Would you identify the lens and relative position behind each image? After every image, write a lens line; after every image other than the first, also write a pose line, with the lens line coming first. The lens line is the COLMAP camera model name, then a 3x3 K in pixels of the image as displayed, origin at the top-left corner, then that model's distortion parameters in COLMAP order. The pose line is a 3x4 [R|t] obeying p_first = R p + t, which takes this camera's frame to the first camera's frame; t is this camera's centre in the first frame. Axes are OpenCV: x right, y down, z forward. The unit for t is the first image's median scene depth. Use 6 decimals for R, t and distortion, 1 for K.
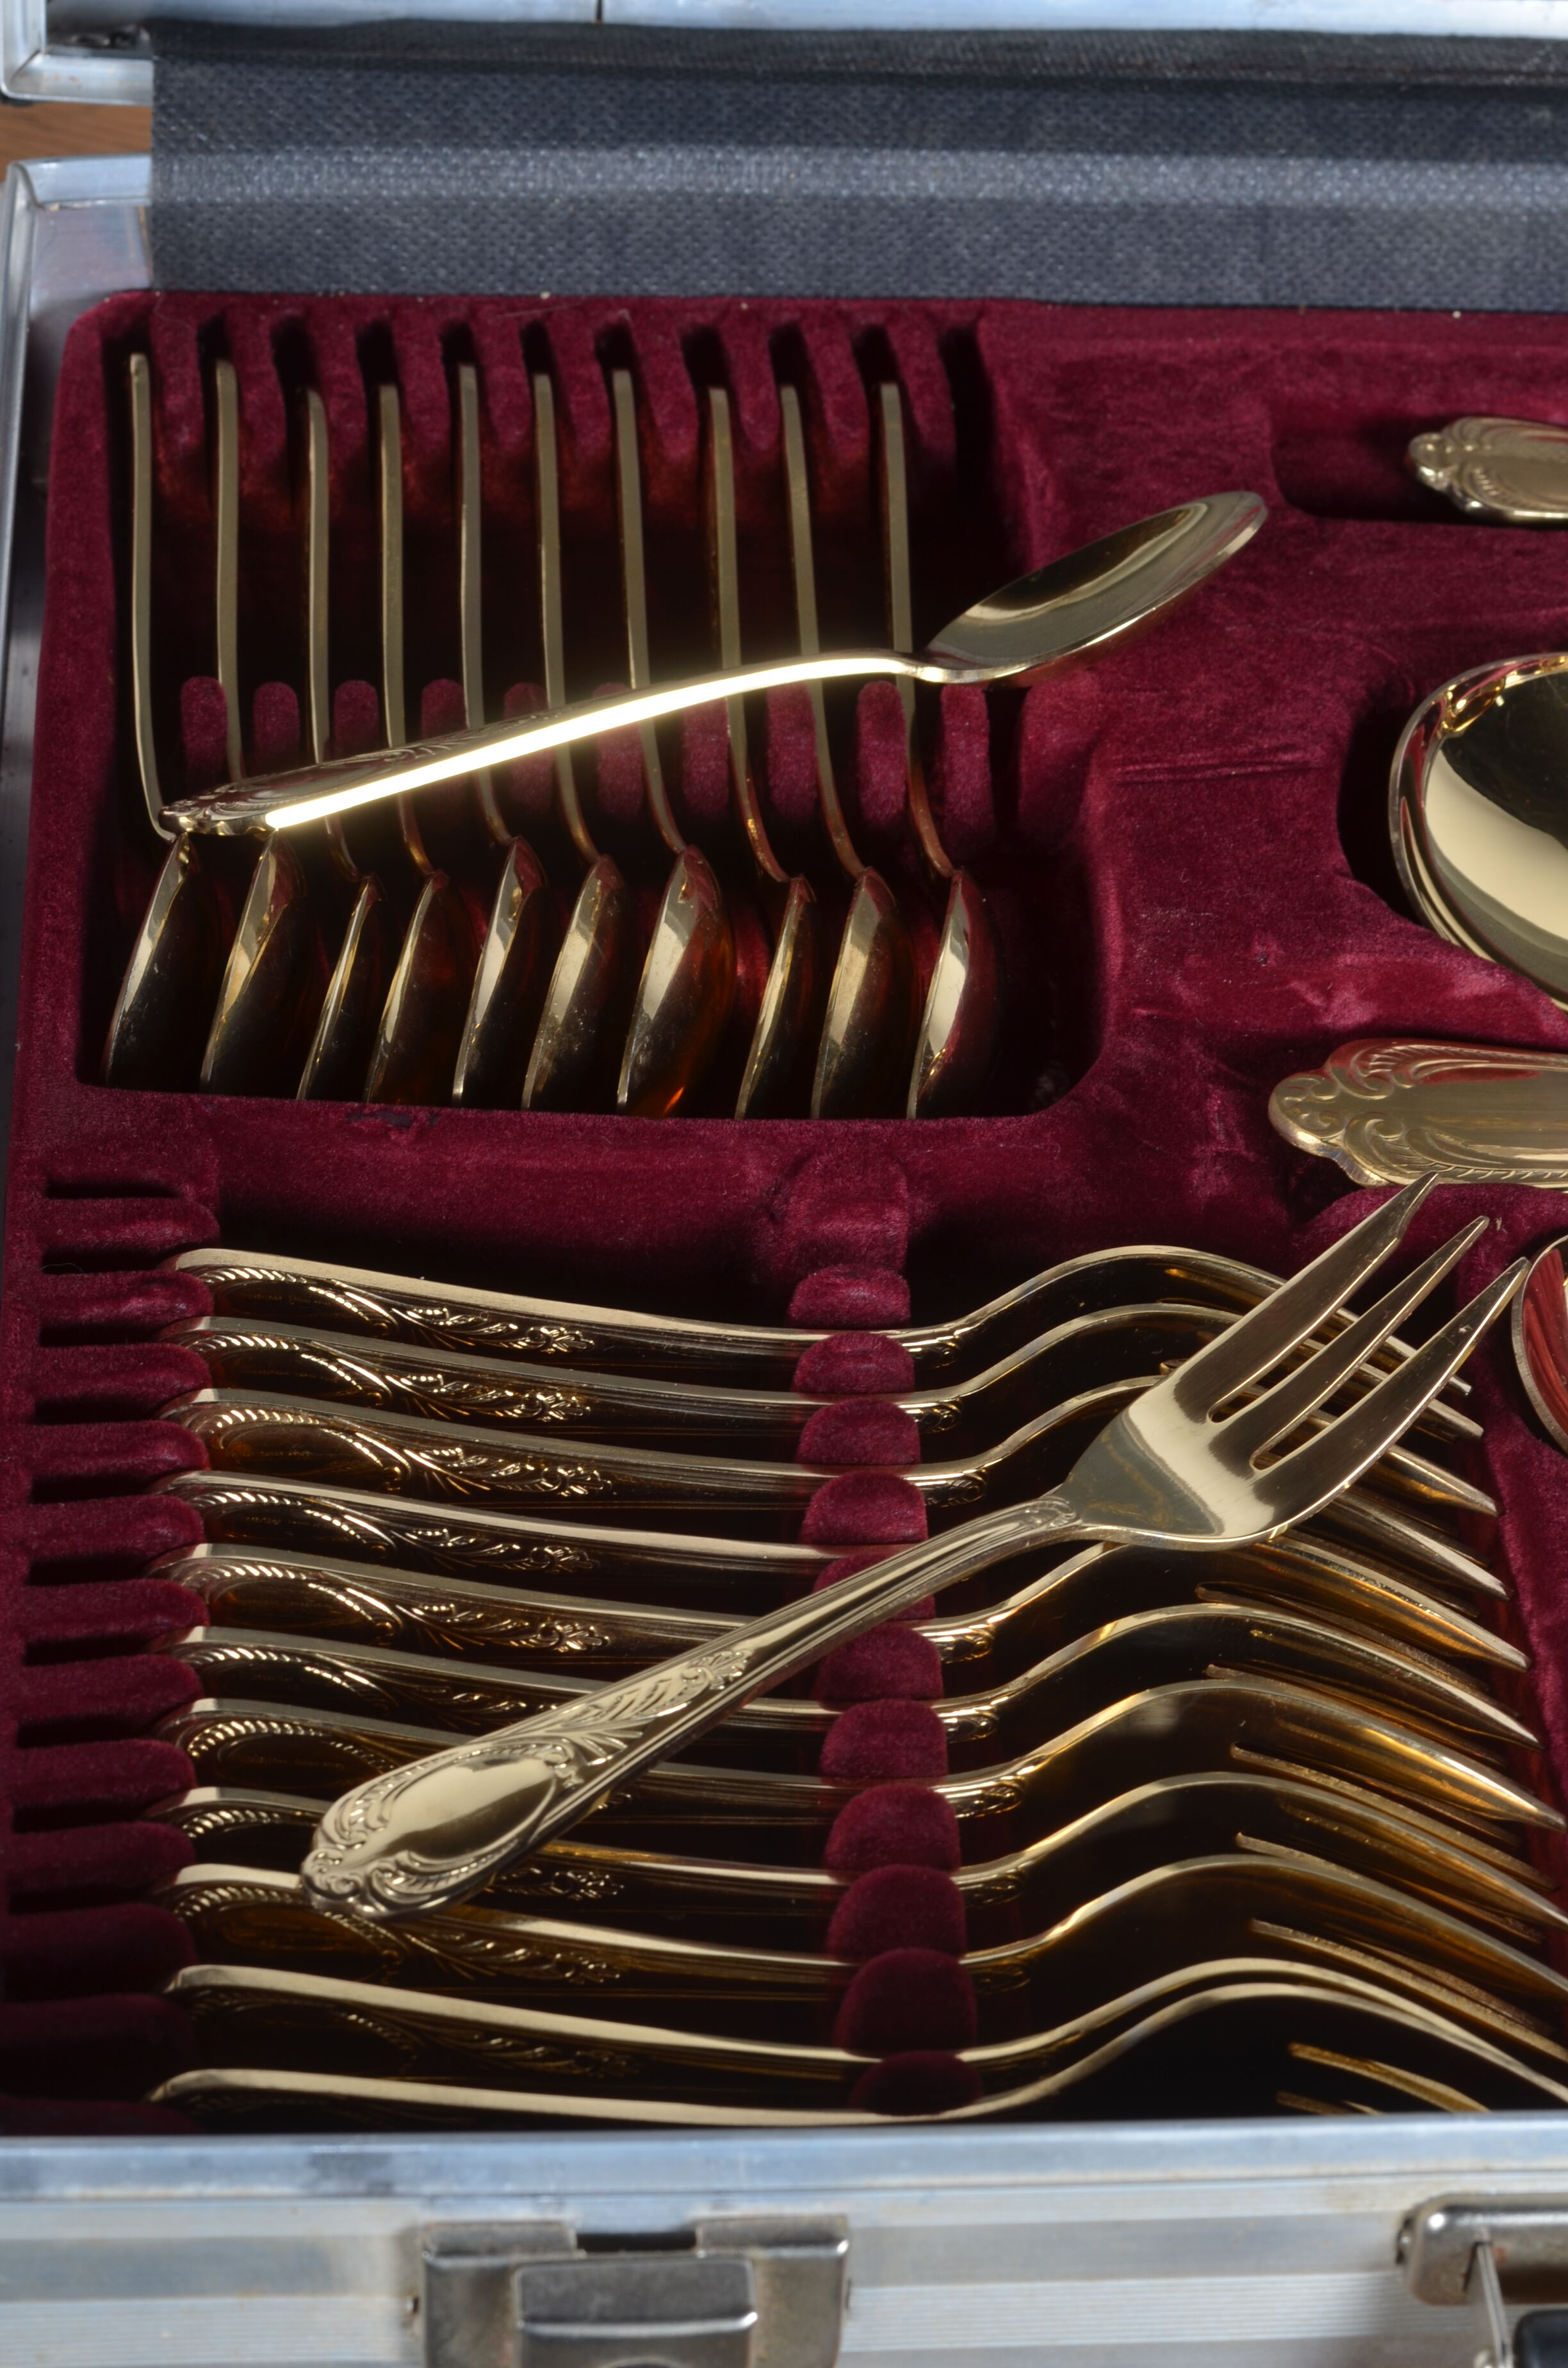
lens RADIAL K [[5343.7, 0, 781.0], [0, 5343.7, 1189.7], [0, 0, 1]] dist [-0.111147, 0.000000]
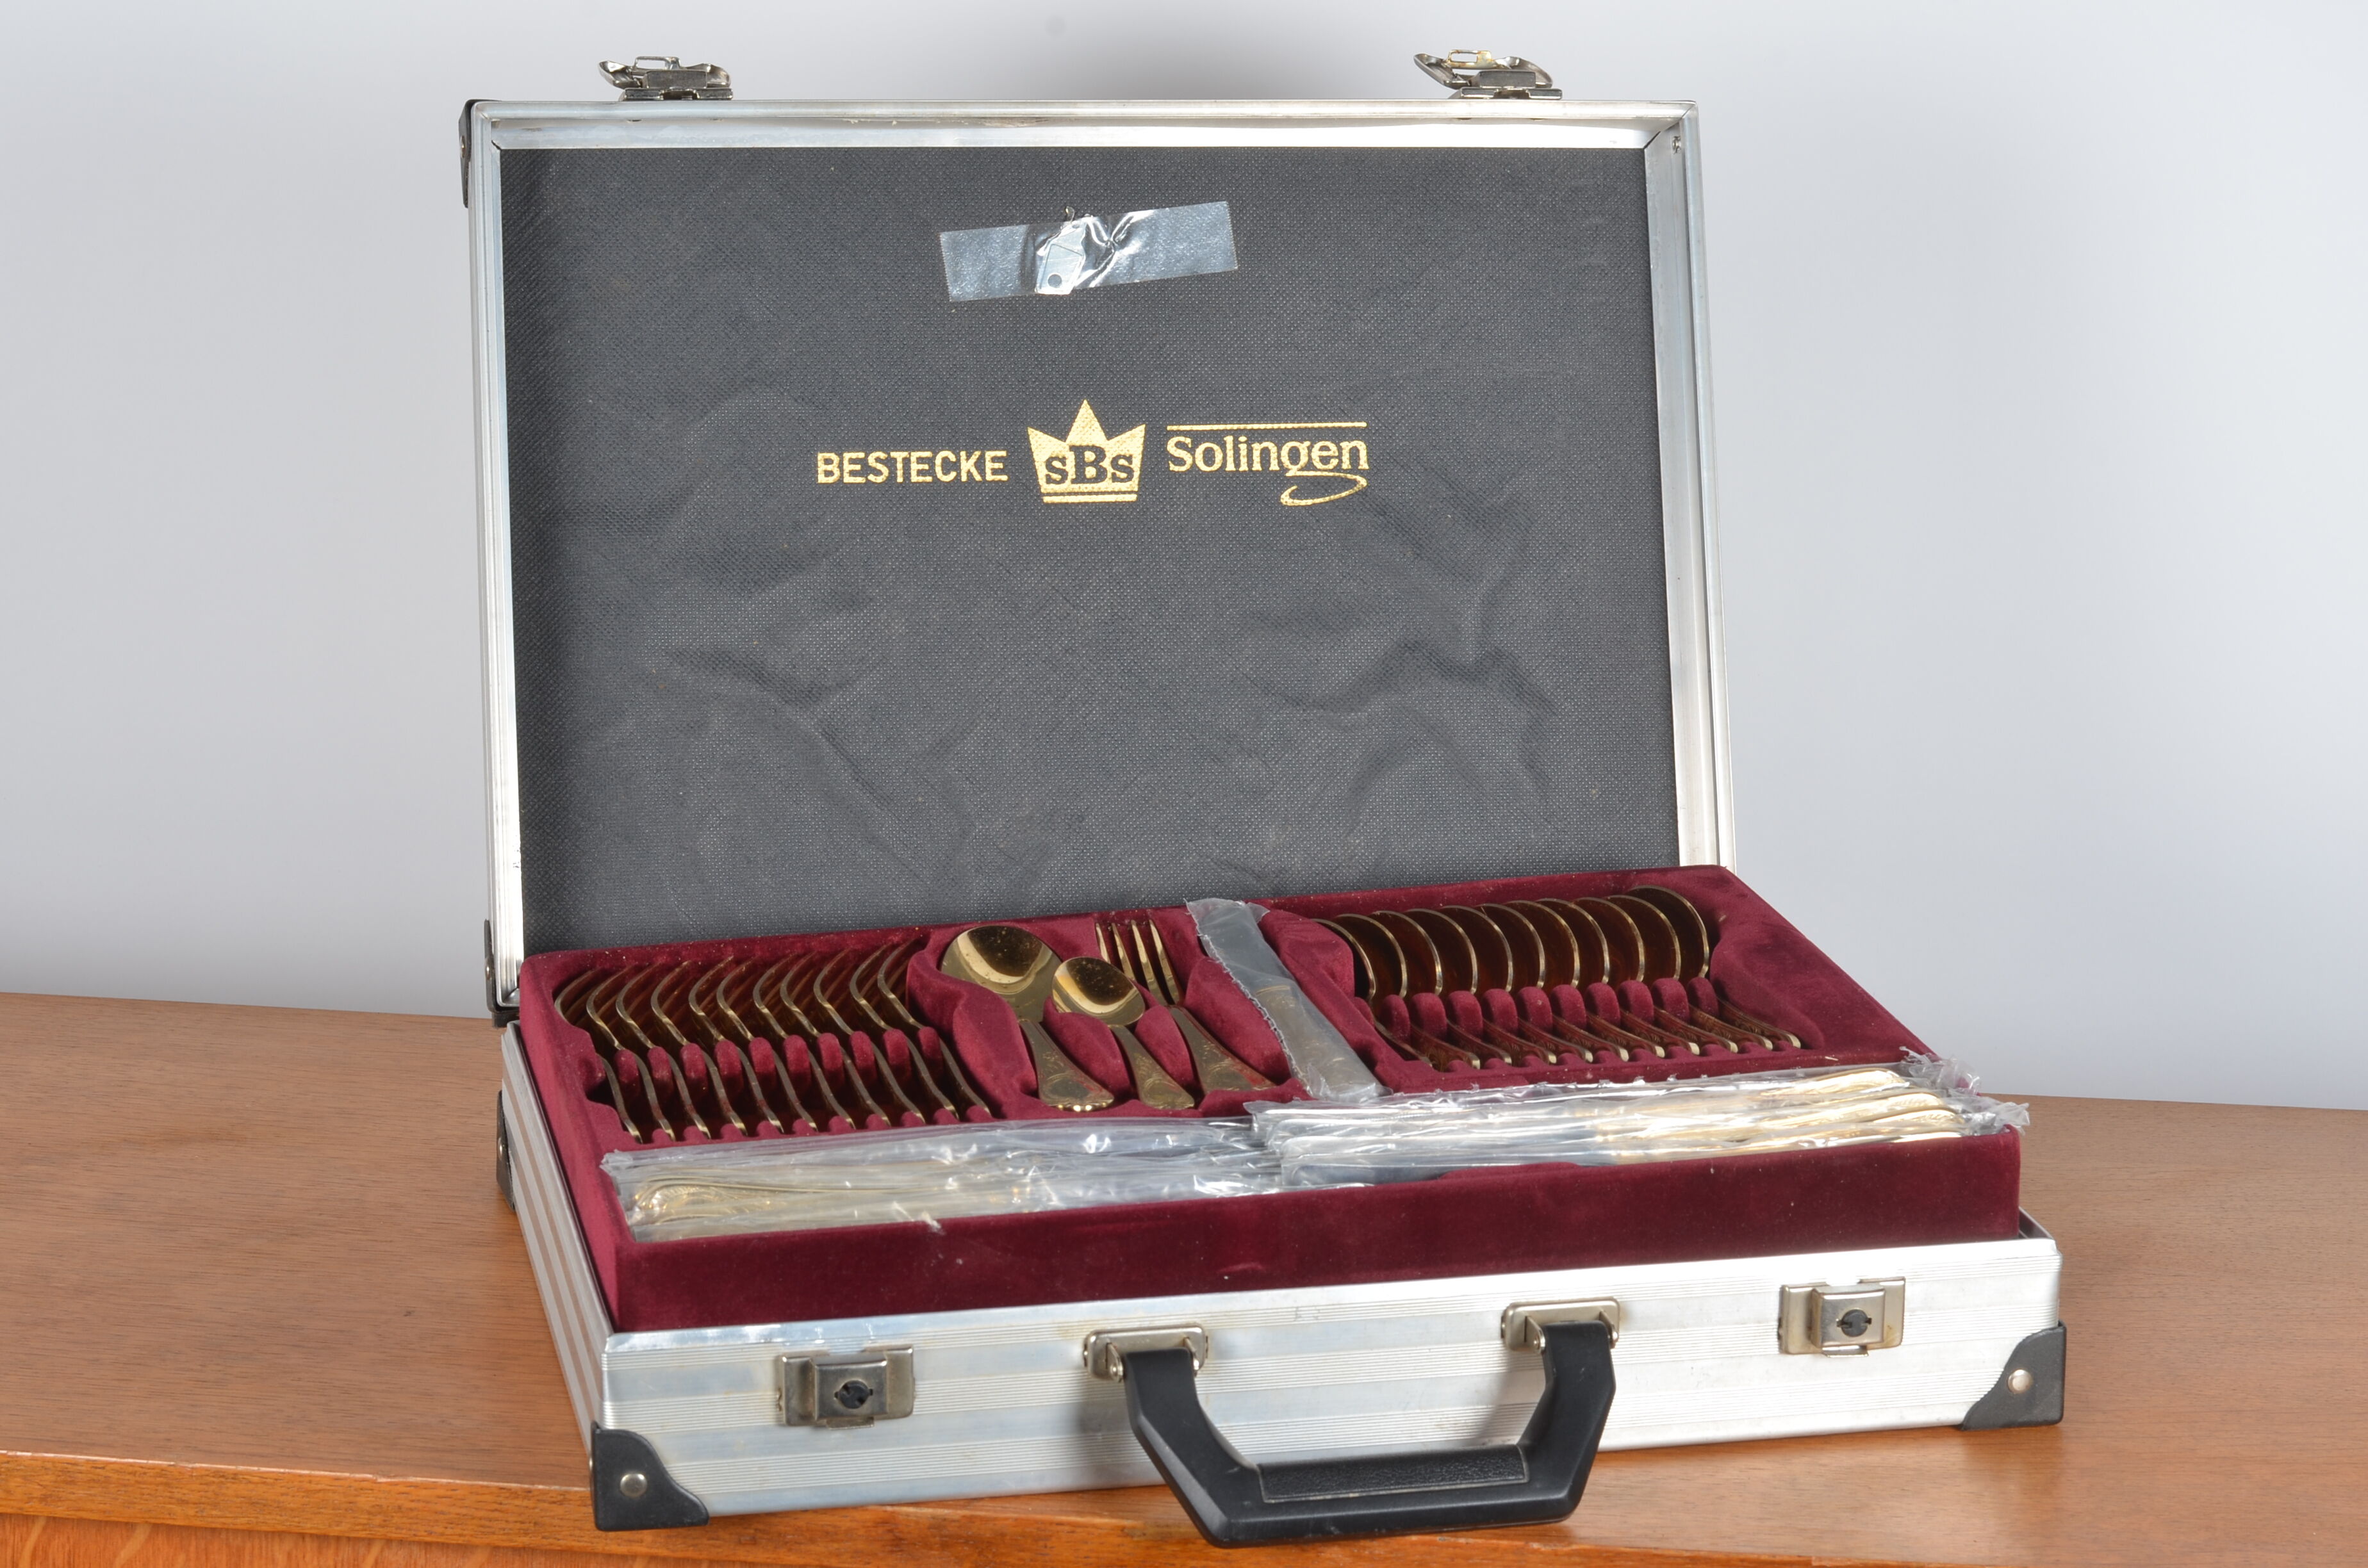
lens RADIAL K [[5343.7, 0, 1176.4], [0, 5343.7, 772.2], [0, 0, 1]] dist [-0.111147, 0.000000]
pose [[0.986853, -0.075961, 0.142655, -0.197755], [0.138180, 0.854368, -0.500960, 1.153416], [-0.083826, 0.514086, 0.853633, -1.463795]]
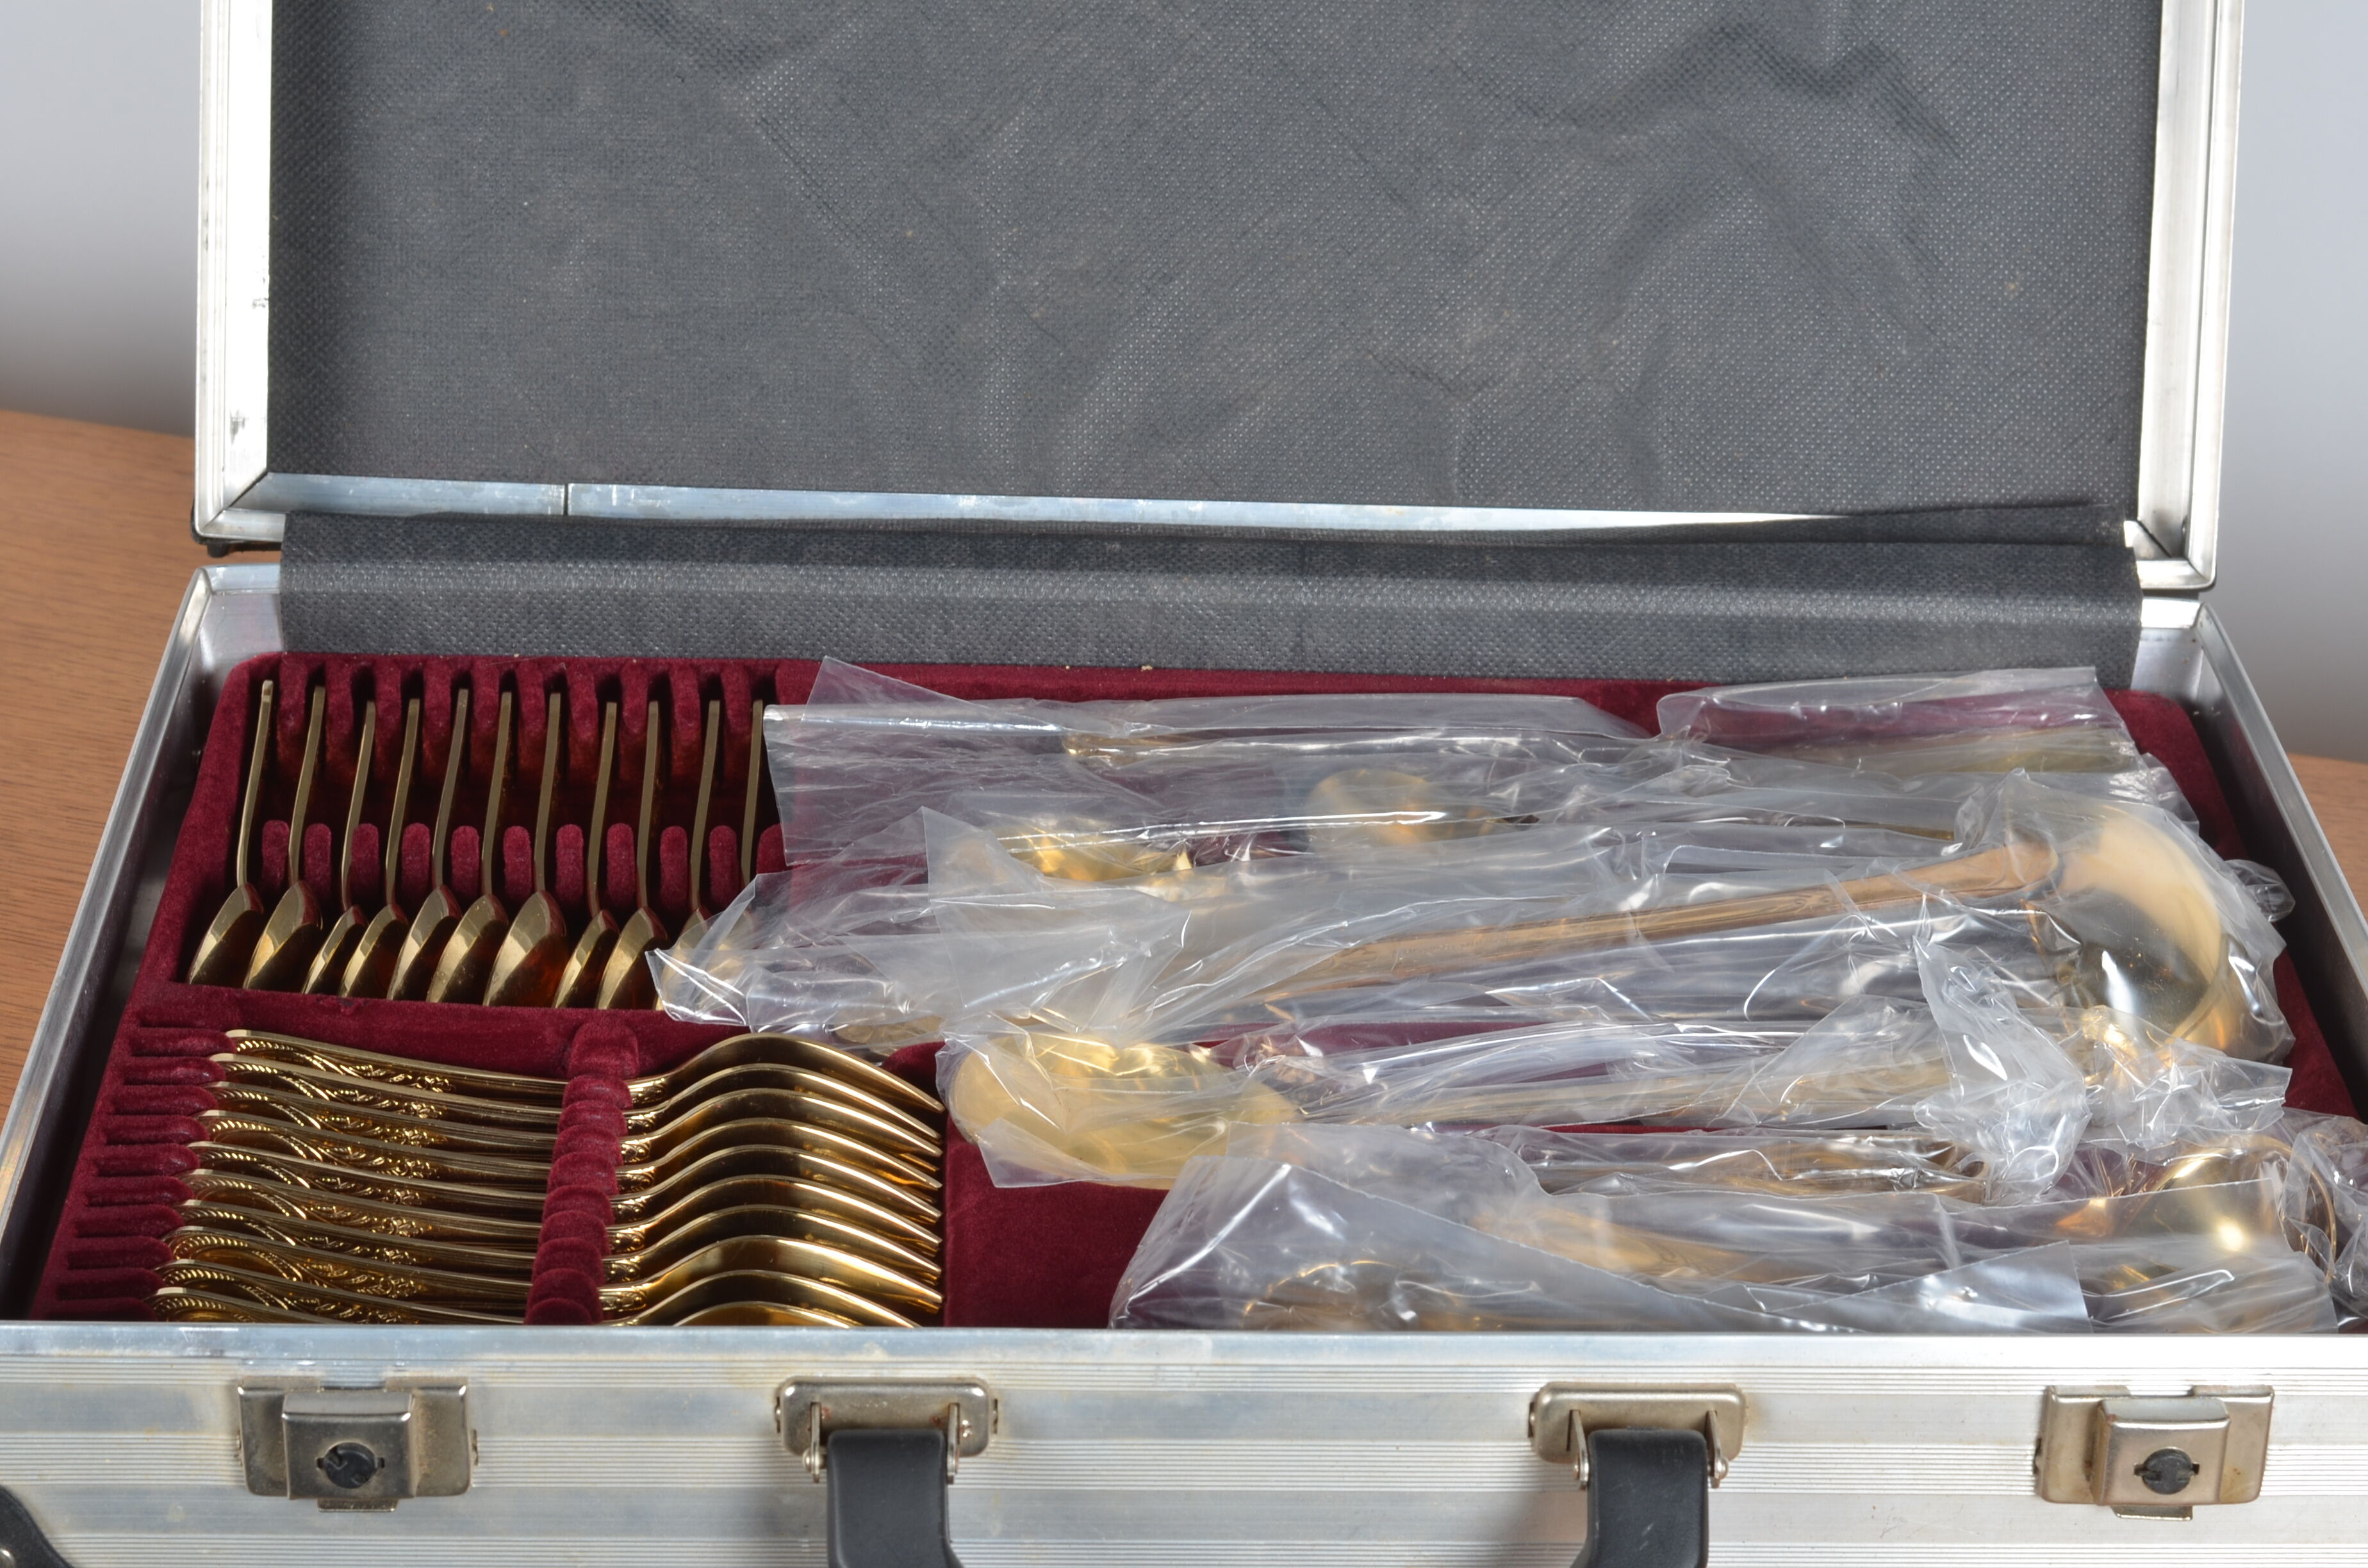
lens RADIAL K [[5343.7, 0, 1195.2], [0, 5343.7, 784.3], [0, 0, 1]] dist [-0.111147, 0.000000]
pose [[0.999161, -0.007166, -0.040325, 0.256606], [-0.006293, 0.946020, -0.324047, 0.447743], [0.040470, 0.324029, 0.945181, -0.609392]]
